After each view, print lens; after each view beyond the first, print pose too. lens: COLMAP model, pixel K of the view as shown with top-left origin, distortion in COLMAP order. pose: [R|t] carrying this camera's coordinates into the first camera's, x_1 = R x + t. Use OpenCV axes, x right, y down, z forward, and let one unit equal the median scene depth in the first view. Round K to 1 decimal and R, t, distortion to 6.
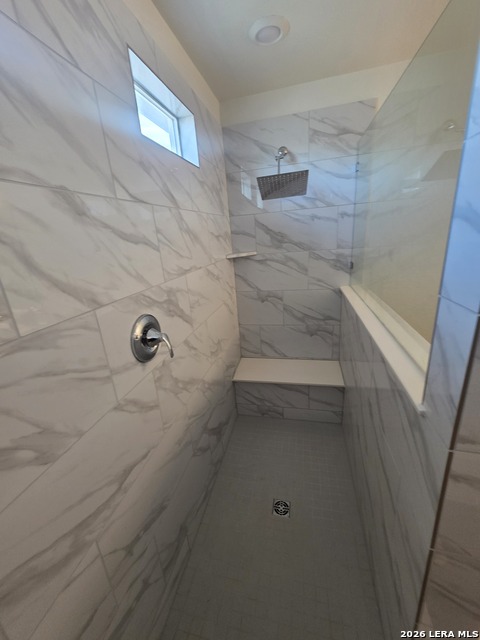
lens RADIAL K [[261.0, 0, 240.4], [0, 261.0, 316.0], [0, 0, 1]] dist [-0.002695, 0.000209]
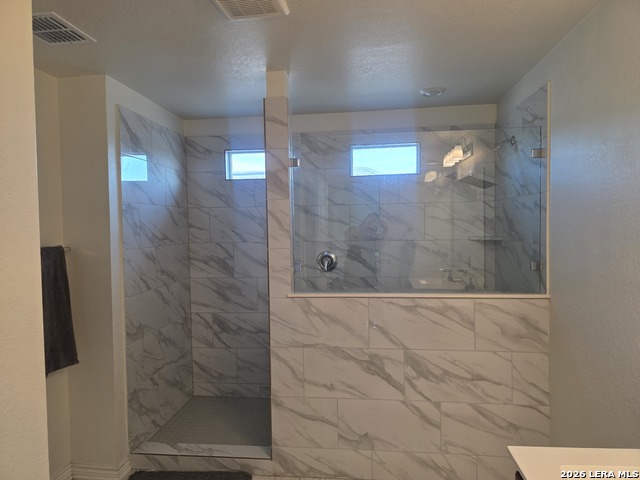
lens RADIAL K [[438.3, 0, 317.4], [0, 438.3, 241.0], [0, 0, 1]] dist [0.042391, -0.015129]
pose [[0.110353, 0.116029, -0.987097, 1.866396], [-0.291929, 0.953138, 0.079401, -0.202012], [0.950052, 0.279400, 0.139054, 0.188536]]
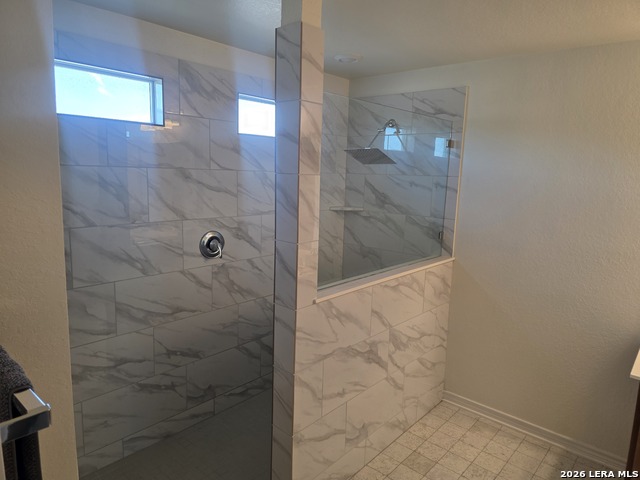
lens RADIAL K [[438.3, 0, 336.2], [0, 438.3, 240.8], [0, 0, 1]] dist [0.042391, -0.015129]
pose [[0.887010, 0.178324, -0.425928, 0.883463], [-0.233962, 0.968814, -0.081619, 0.058005], [0.398090, 0.172048, 0.901068, -0.716205]]
